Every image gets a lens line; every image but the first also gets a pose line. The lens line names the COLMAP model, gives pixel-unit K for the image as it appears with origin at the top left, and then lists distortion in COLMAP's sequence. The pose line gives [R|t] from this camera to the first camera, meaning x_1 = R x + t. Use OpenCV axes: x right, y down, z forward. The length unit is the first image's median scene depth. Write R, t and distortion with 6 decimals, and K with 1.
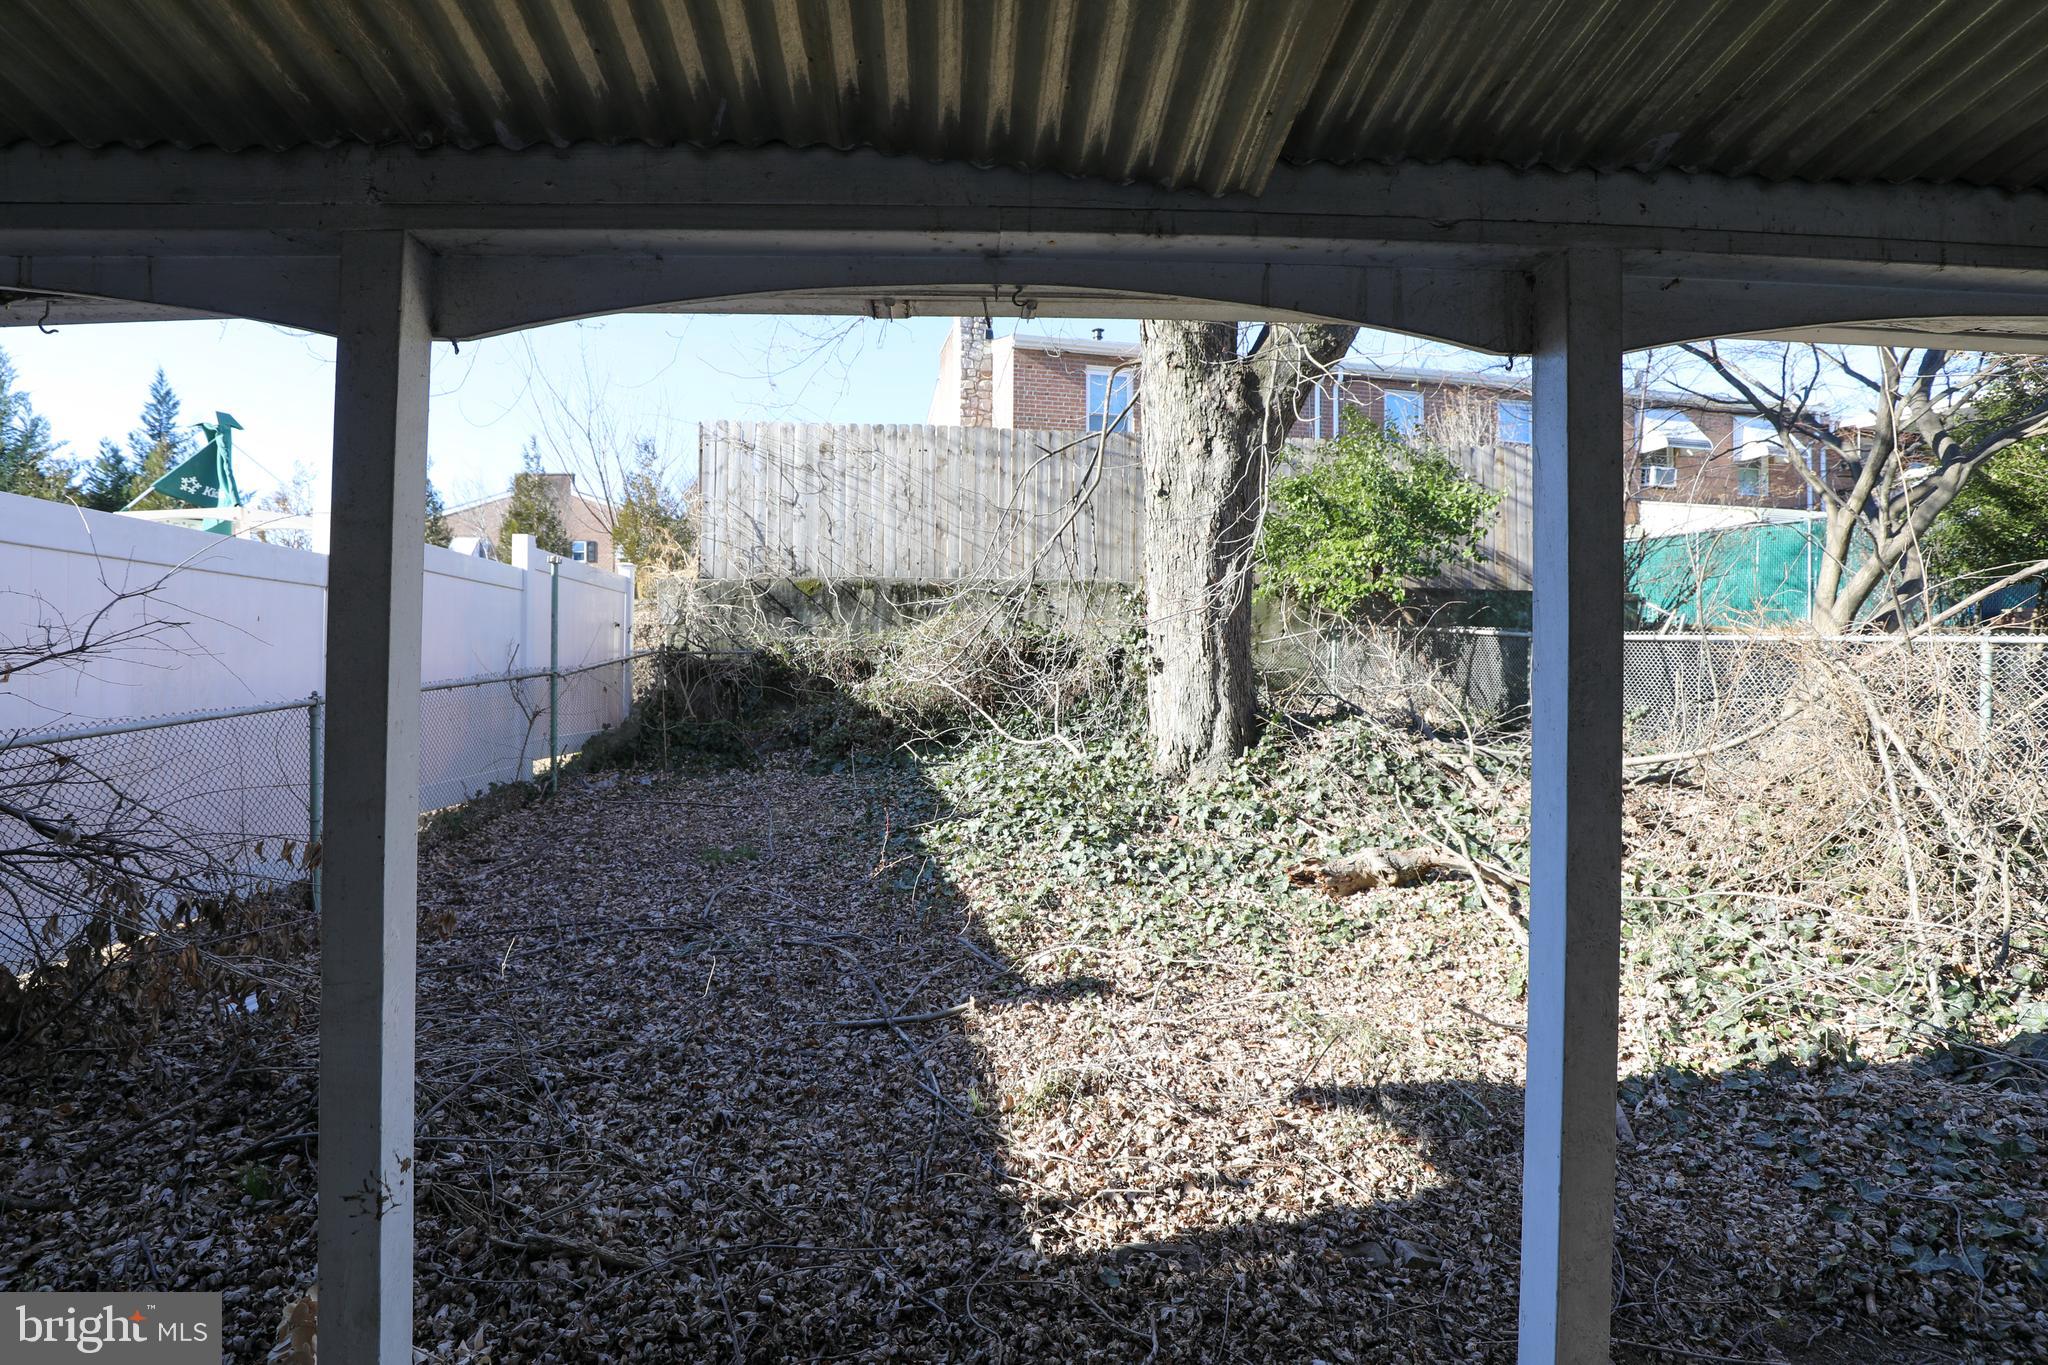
lens RADIAL K [[976.5, 0, 1056.6], [0, 976.5, 672.1], [0, 0, 1]] dist [-0.038562, 0.007566]
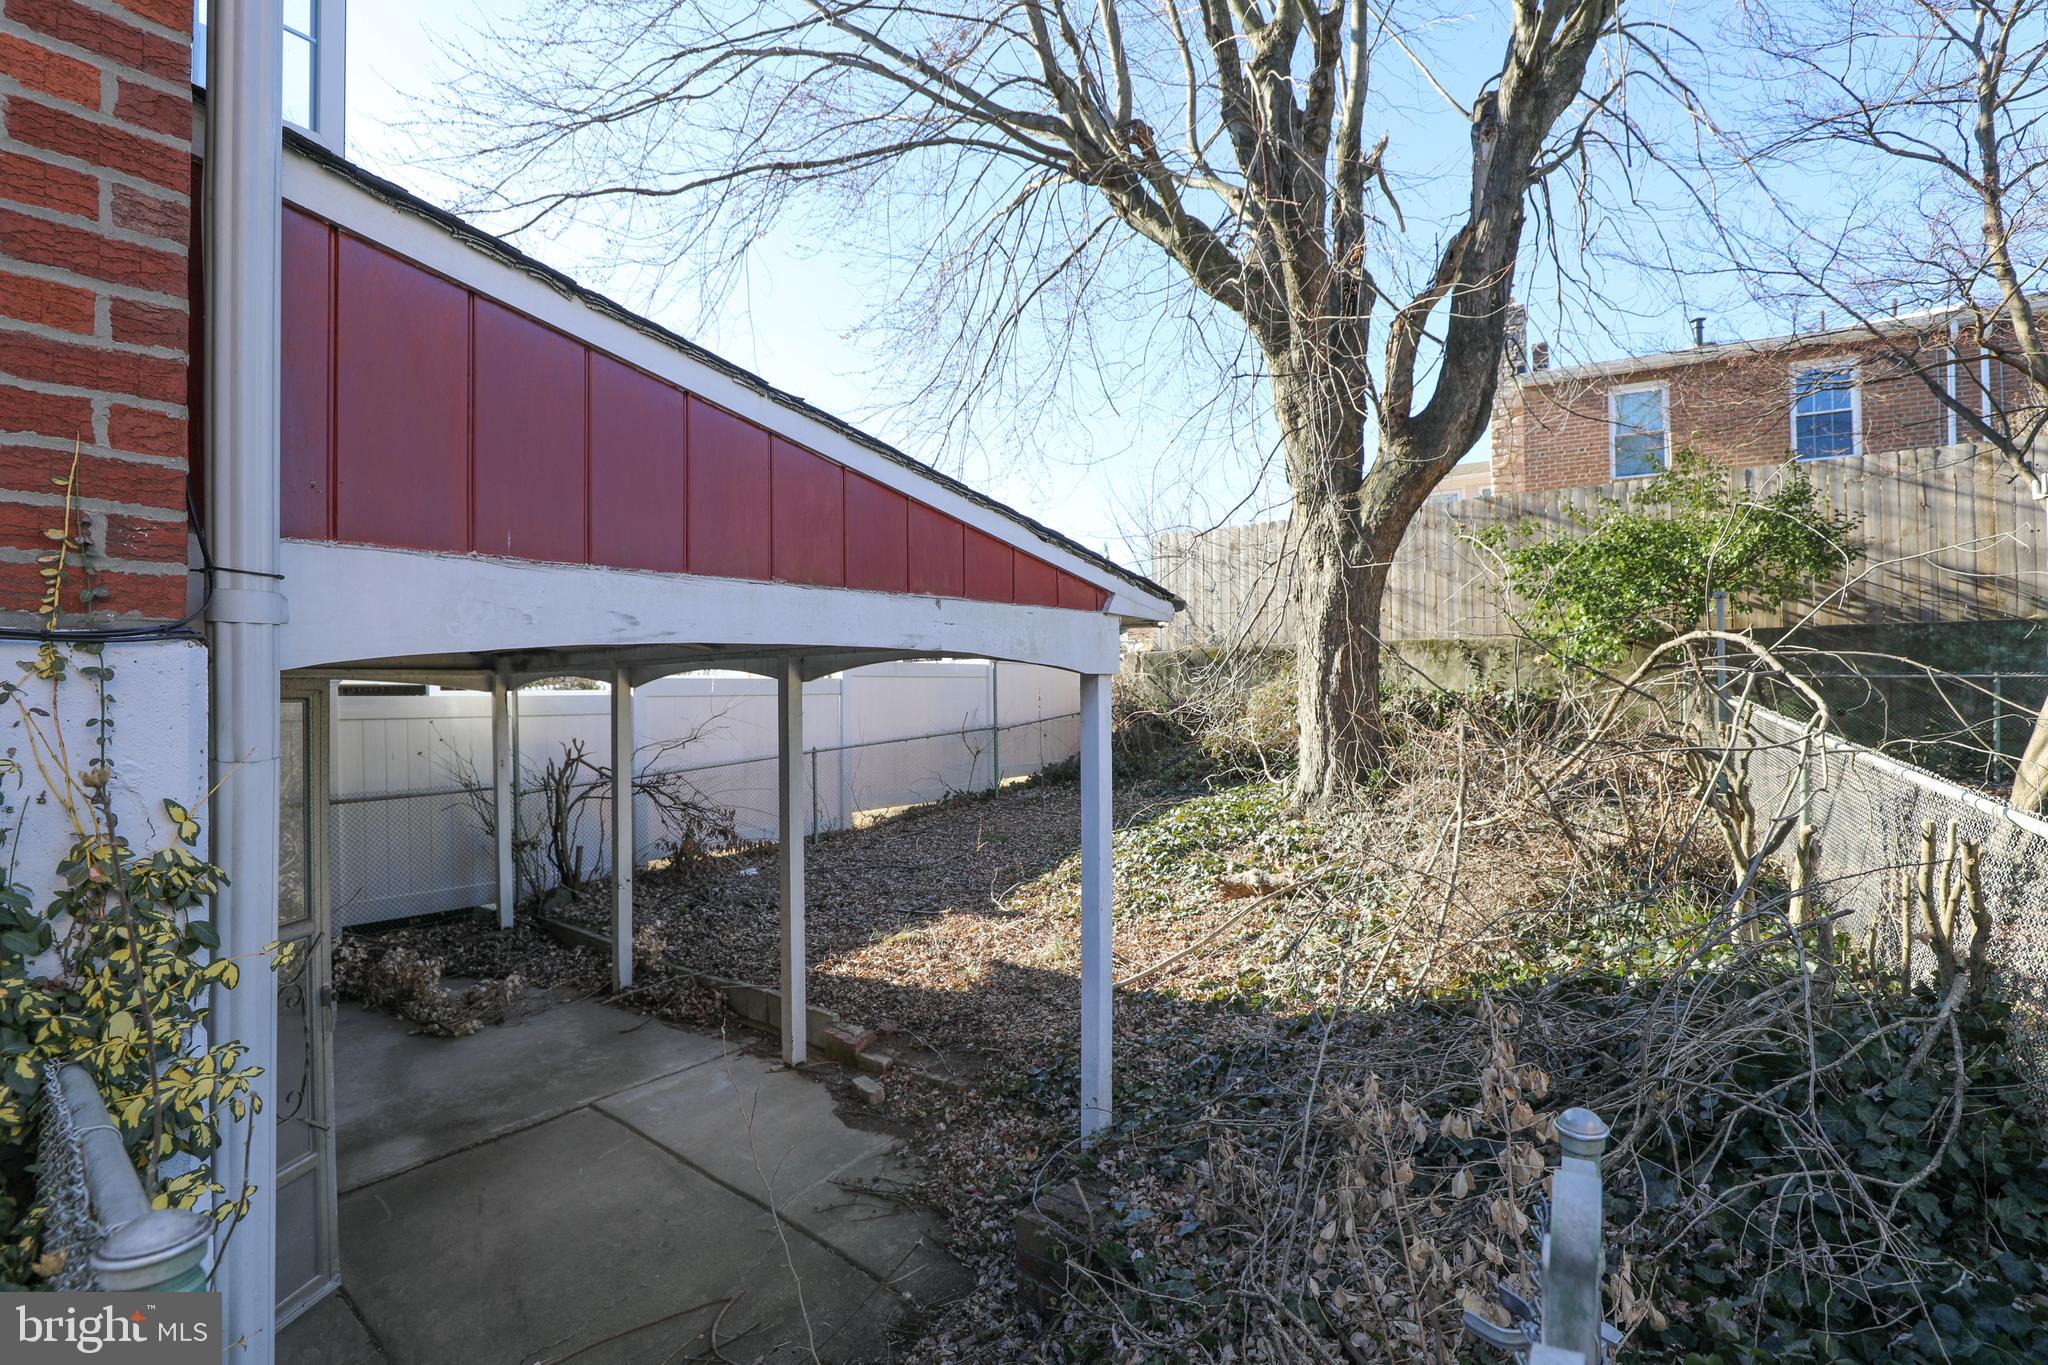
lens RADIAL K [[976.5, 0, 1056.6], [0, 976.5, 672.1], [0, 0, 1]] dist [-0.038562, 0.007566]
pose [[0.739047, -0.026397, -0.673137, 0.773153], [0.016439, 0.999641, -0.021152, -0.063569], [0.673454, 0.004567, 0.739215, -0.202949]]
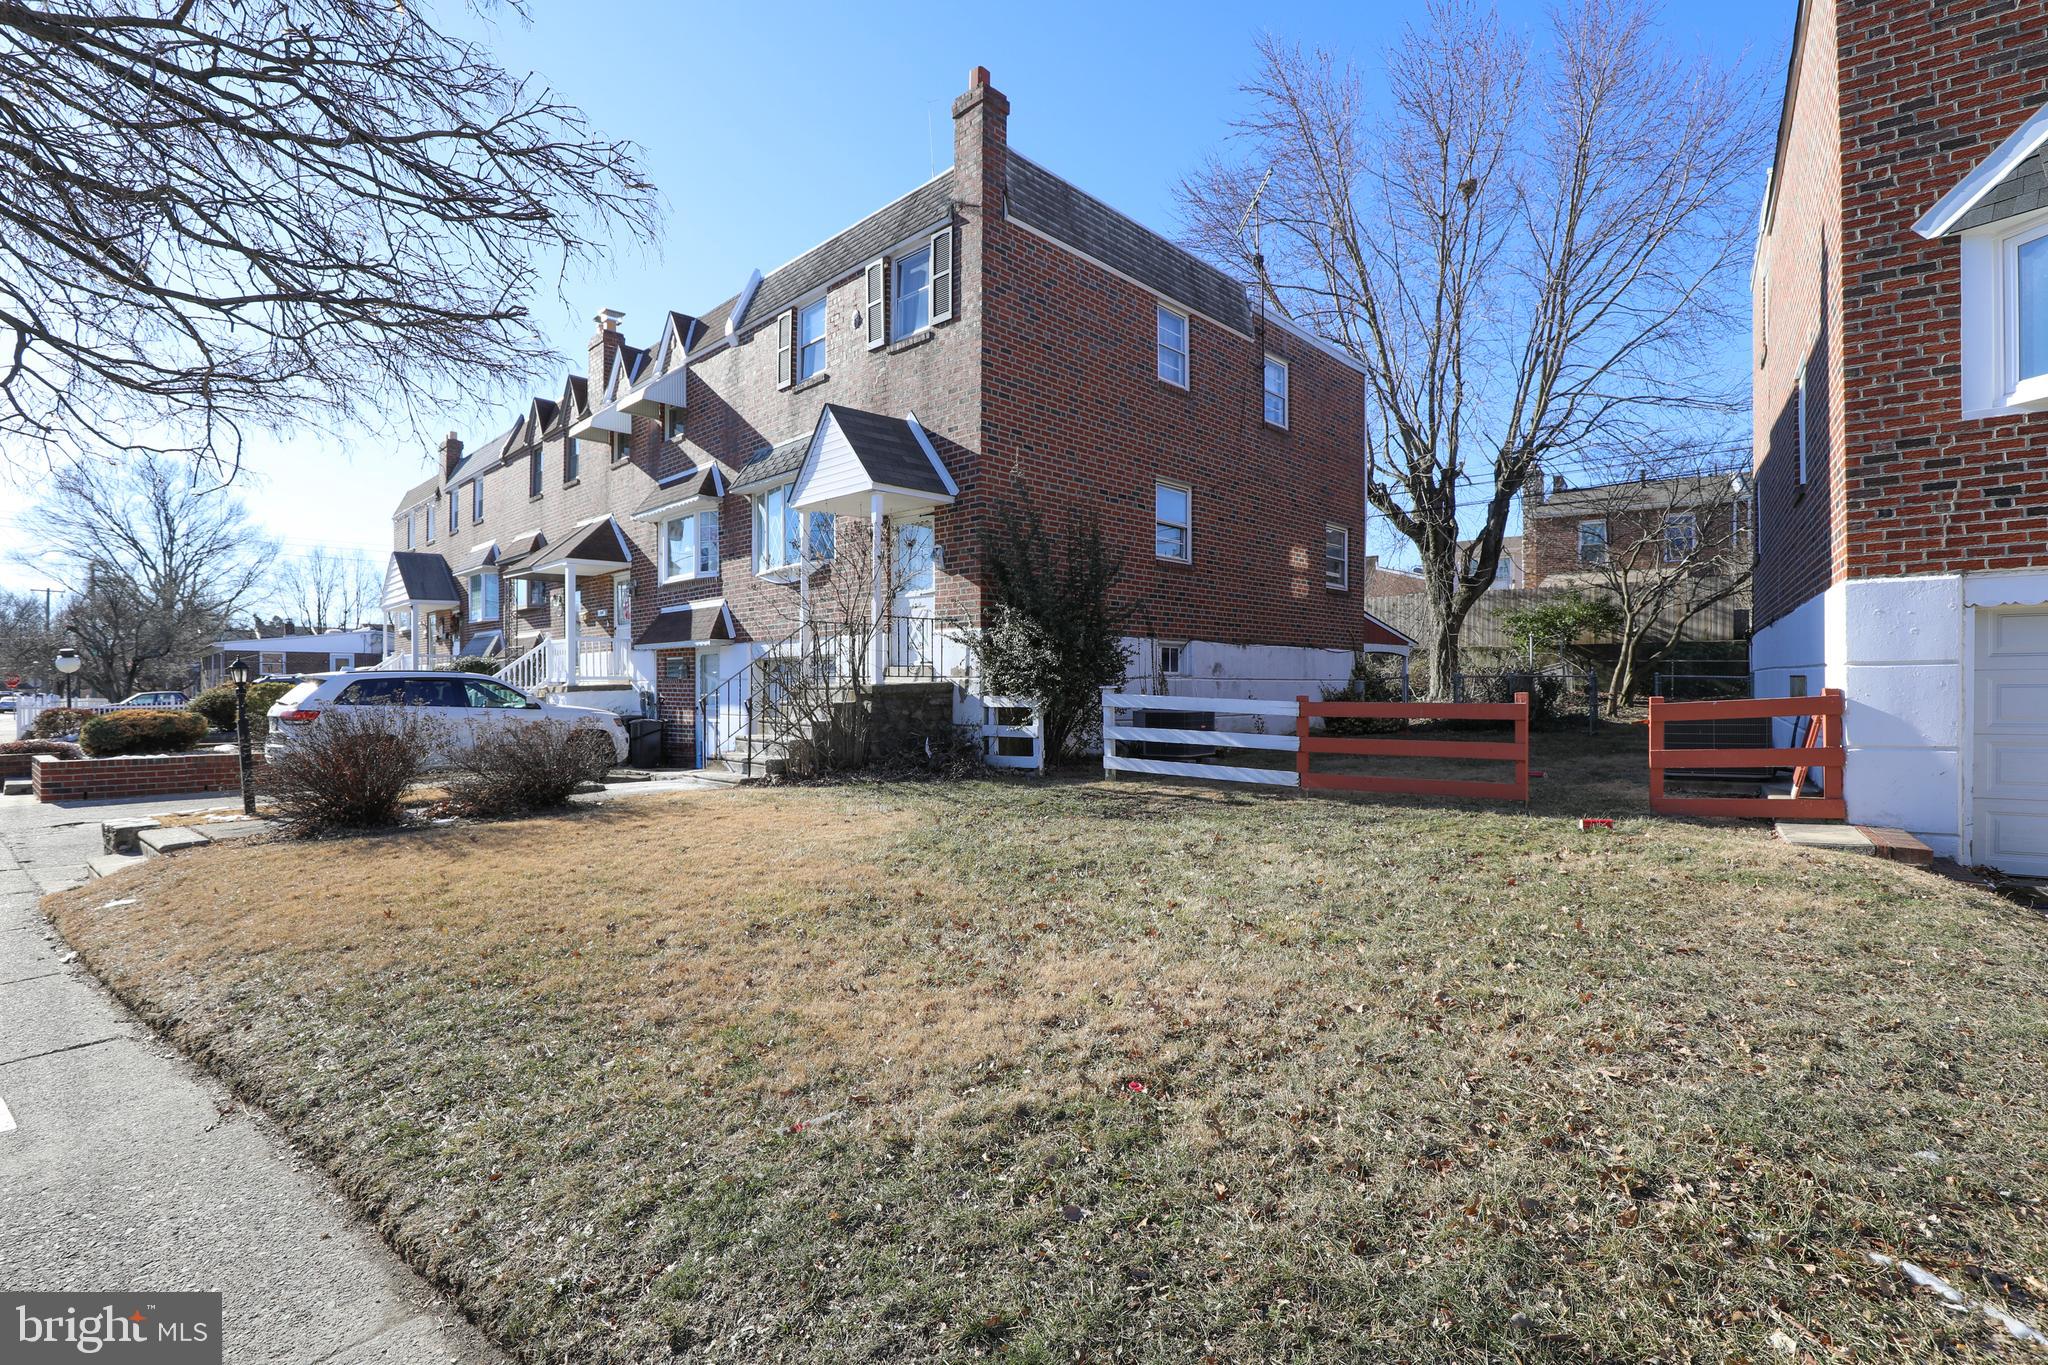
lens RADIAL K [[976.5, 0, 1056.6], [0, 976.5, 672.1], [0, 0, 1]] dist [-0.038562, 0.007566]
pose [[0.683846, -0.013685, -0.729498, 1.941572], [0.002242, 0.999859, -0.016655, 0.031848], [0.729623, 0.009754, 0.683780, -2.756340]]
